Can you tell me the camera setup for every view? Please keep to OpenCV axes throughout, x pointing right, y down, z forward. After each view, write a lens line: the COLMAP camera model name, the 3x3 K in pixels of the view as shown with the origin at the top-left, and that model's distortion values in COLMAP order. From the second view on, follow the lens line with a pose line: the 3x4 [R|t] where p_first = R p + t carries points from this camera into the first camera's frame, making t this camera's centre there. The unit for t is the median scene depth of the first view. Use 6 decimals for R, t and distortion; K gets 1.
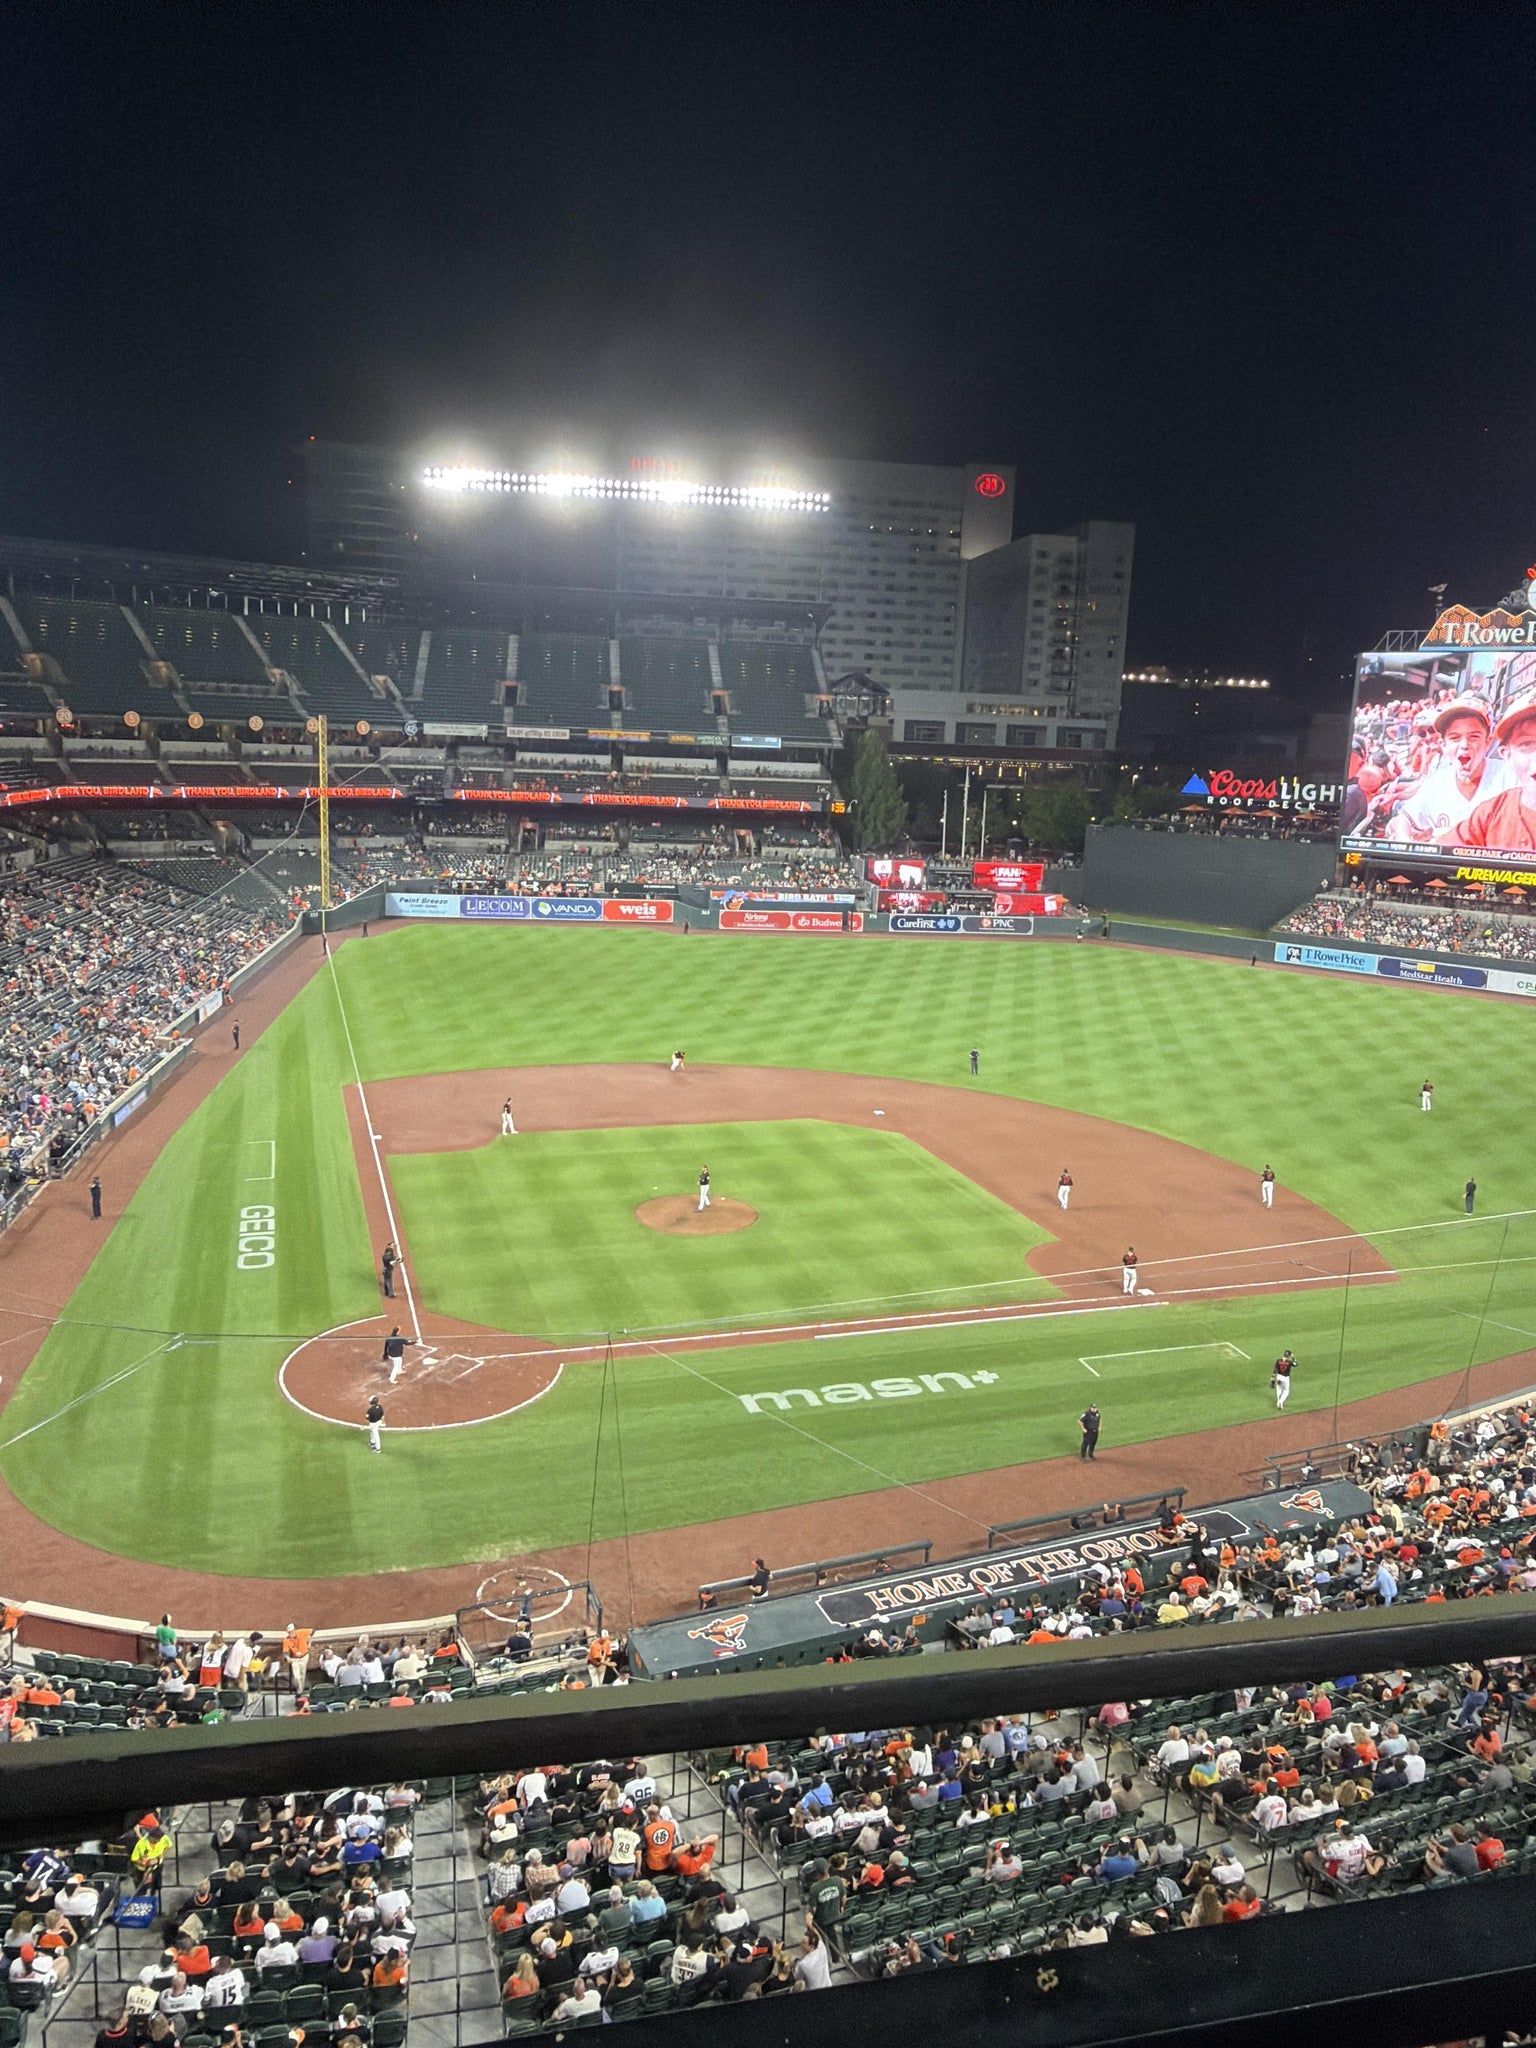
lens RADIAL K [[1459.3, 0, 758.5], [0, 1459.3, 1037.2], [0, 0, 1]] dist [0.091154, -0.074967]
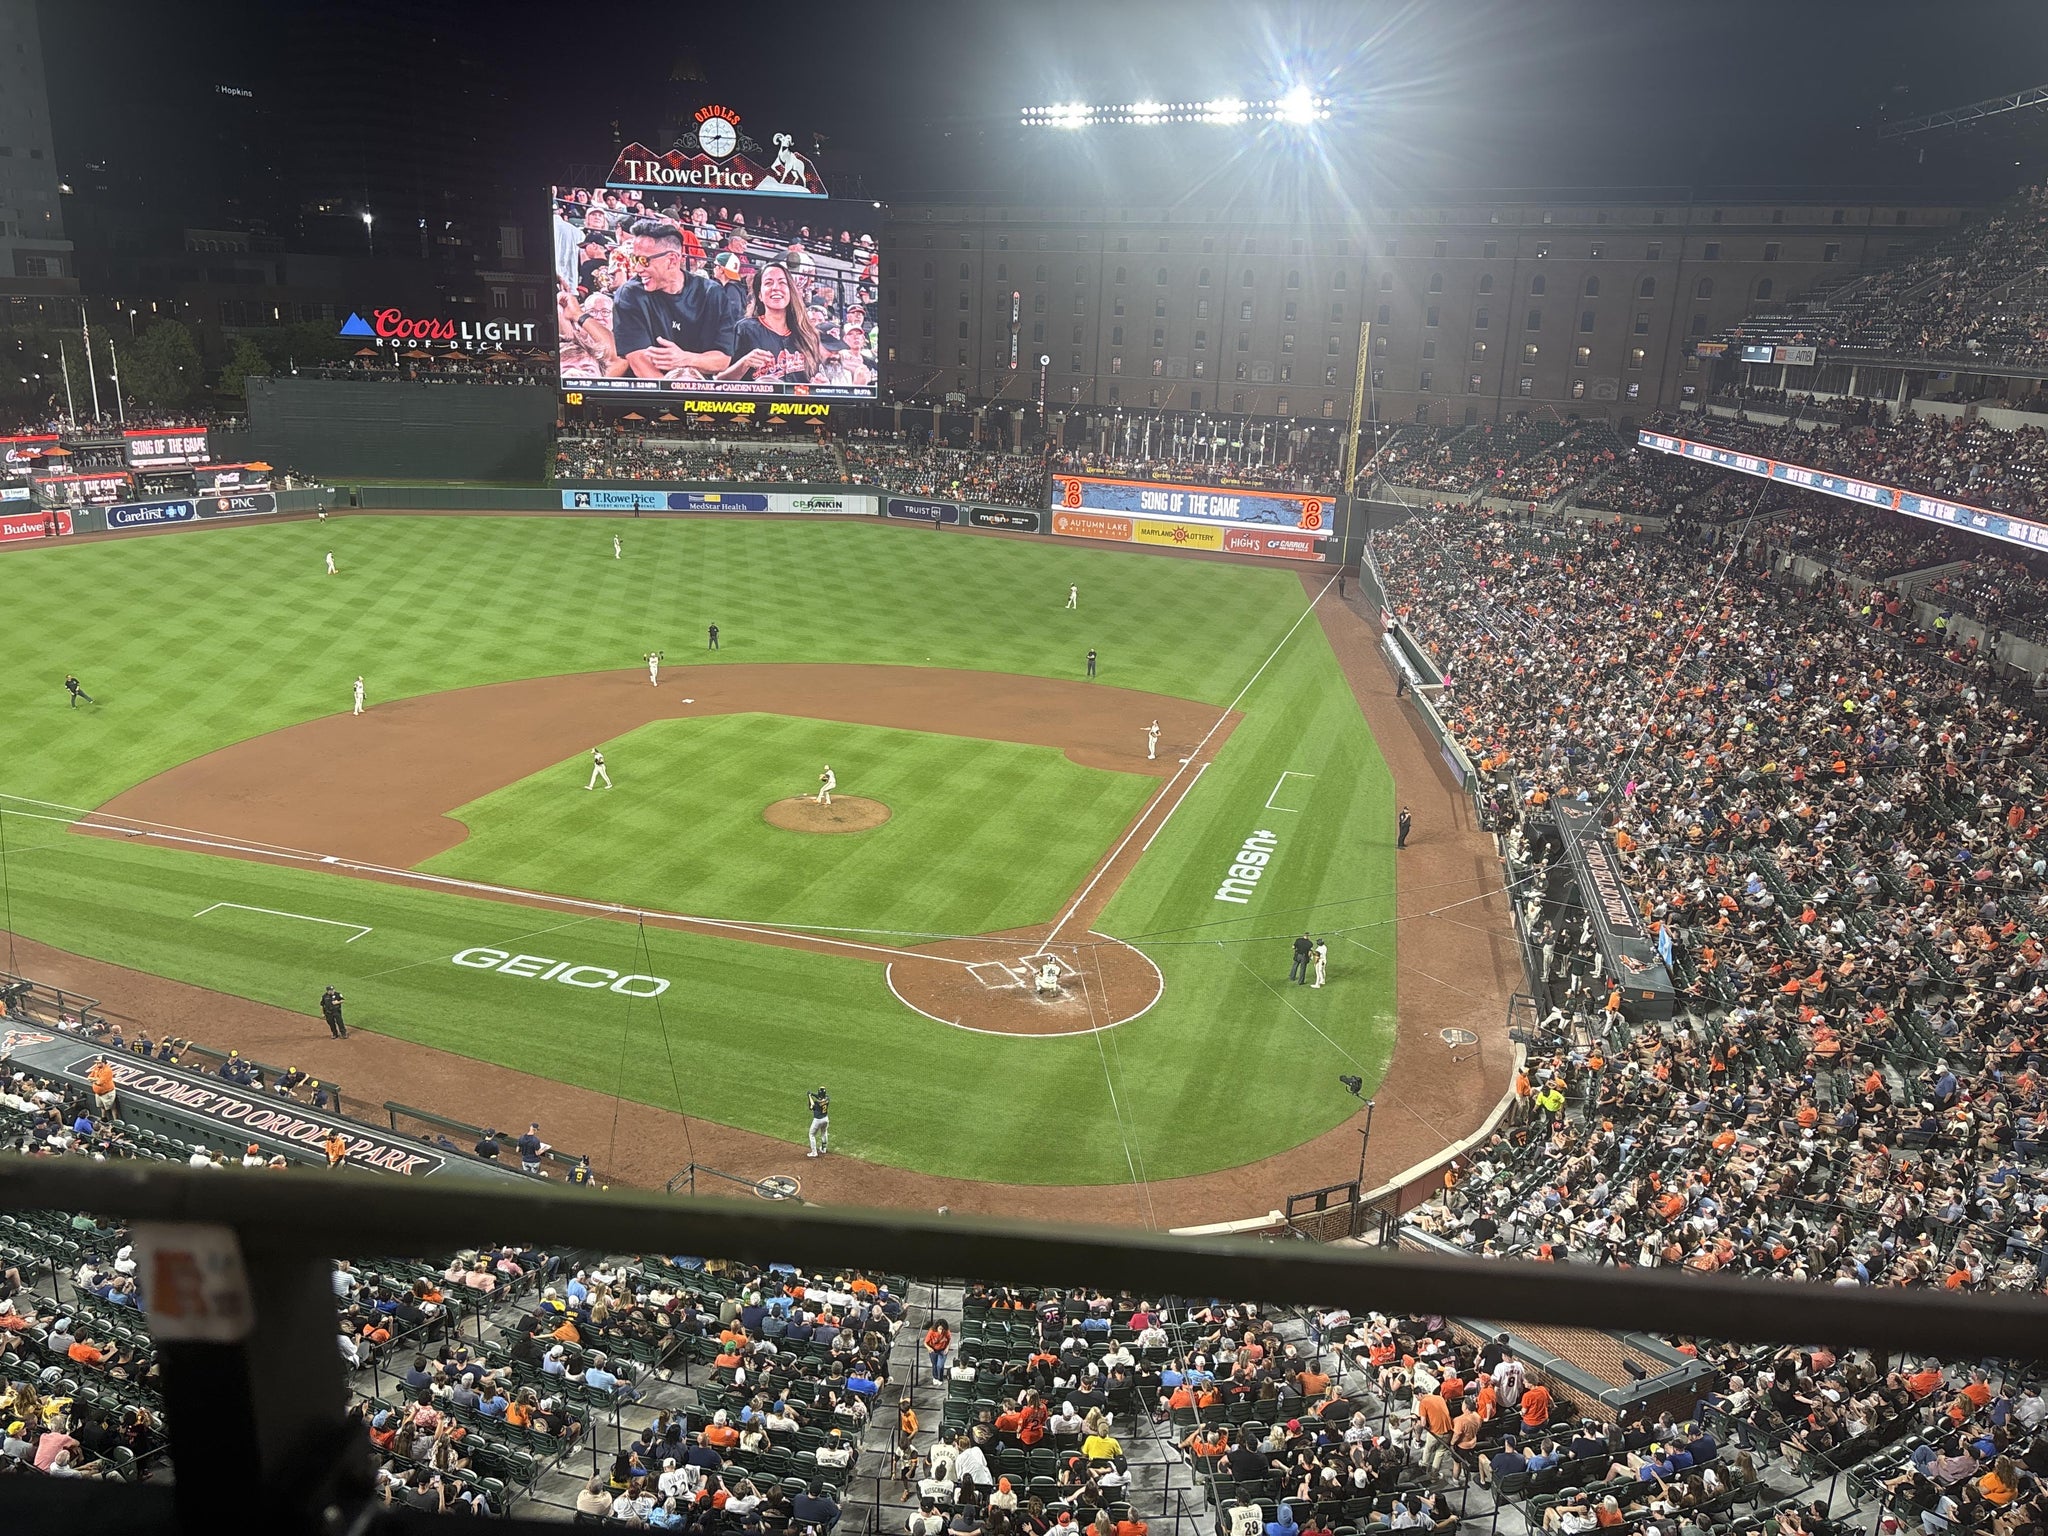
lens RADIAL K [[1566.6, 0, 1037.8], [0, 1566.6, 799.1], [0, 0, 1]] dist [0.010851, -0.025269]
pose [[0.577778, -0.260353, 0.773556, -0.299285], [0.152031, 0.965503, 0.211403, -0.034193], [-0.801910, -0.004540, 0.597428, 0.104026]]
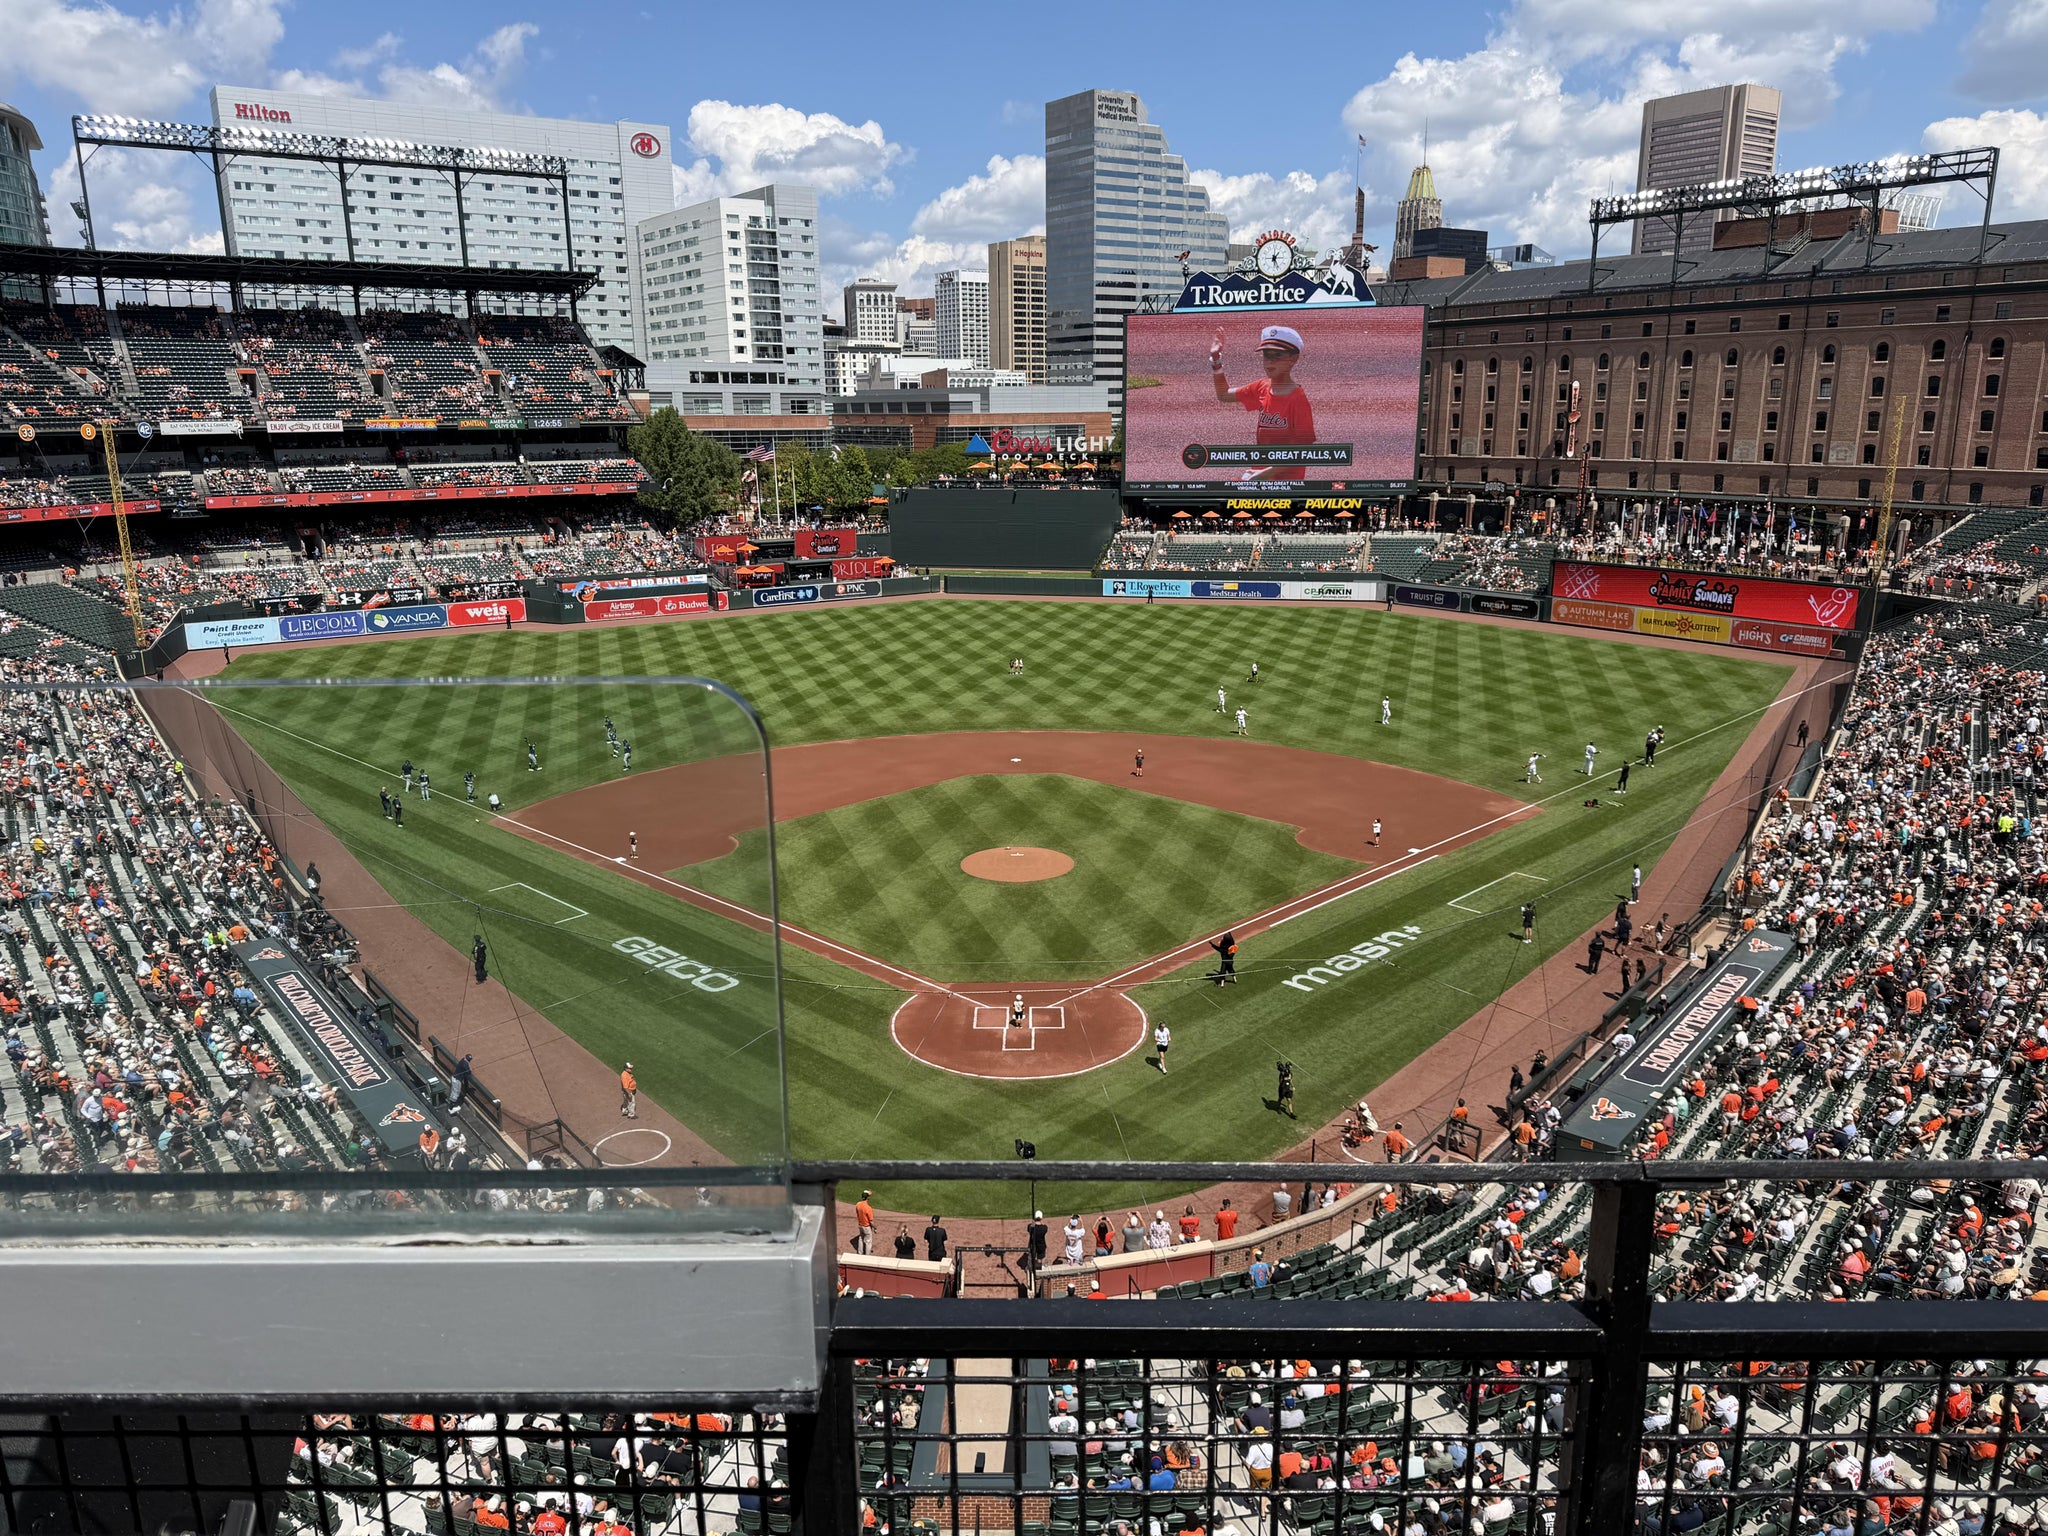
lens RADIAL K [[1459.3, 0, 1009.0], [0, 1459.3, 787.8], [0, 0, 1]] dist [0.091154, -0.074967]
pose [[0.891296, -0.163754, 0.422820, -0.196932], [0.139190, 0.986297, 0.088573, -0.013551], [-0.431530, -0.020092, 0.901875, 0.007678]]
